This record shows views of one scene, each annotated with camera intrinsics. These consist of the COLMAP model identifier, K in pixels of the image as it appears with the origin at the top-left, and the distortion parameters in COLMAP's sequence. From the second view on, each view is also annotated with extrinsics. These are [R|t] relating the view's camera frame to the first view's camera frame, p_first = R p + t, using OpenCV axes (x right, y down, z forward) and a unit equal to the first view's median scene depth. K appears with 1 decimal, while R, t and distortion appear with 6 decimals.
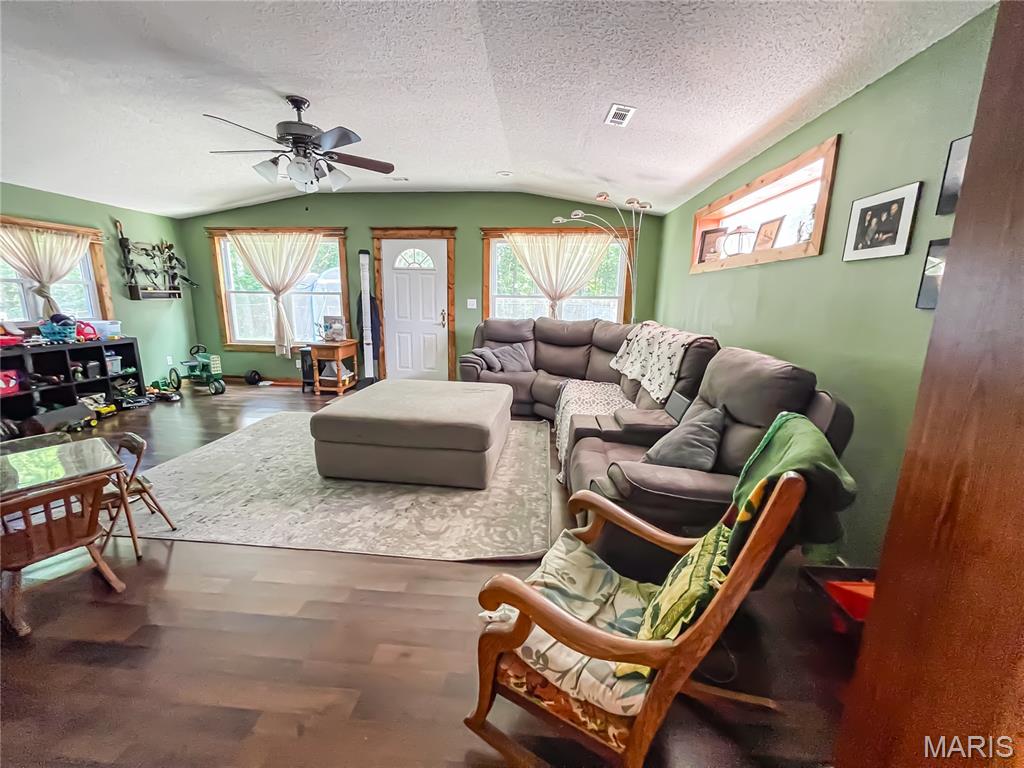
lens RADIAL K [[412.1, 0, 511.9], [0, 412.1, 381.9], [0, 0, 1]] dist [-0.008840, -0.000070]
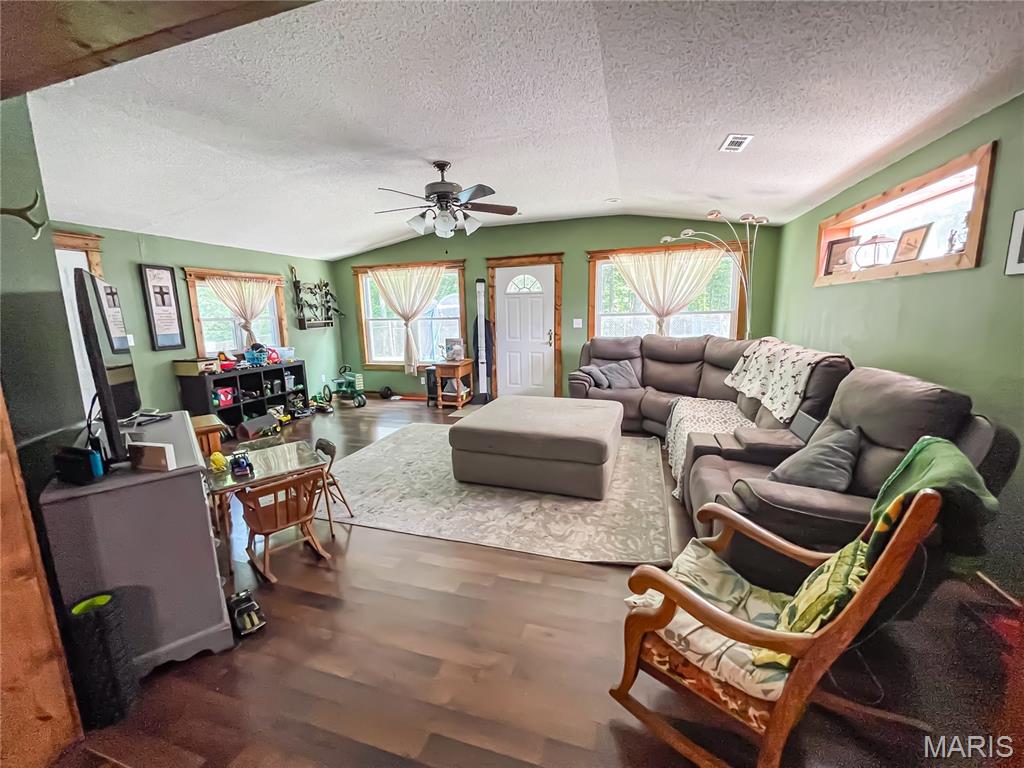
lens RADIAL K [[412.6, 0, 510.9], [0, 412.6, 381.1], [0, 0, 1]] dist [-0.010185, 0.005625]
pose [[0.974248, -0.002438, -0.225468, -0.054082], [-0.005578, 0.999375, -0.034905, -0.009721], [0.225412, 0.035264, 0.973625, -0.107650]]
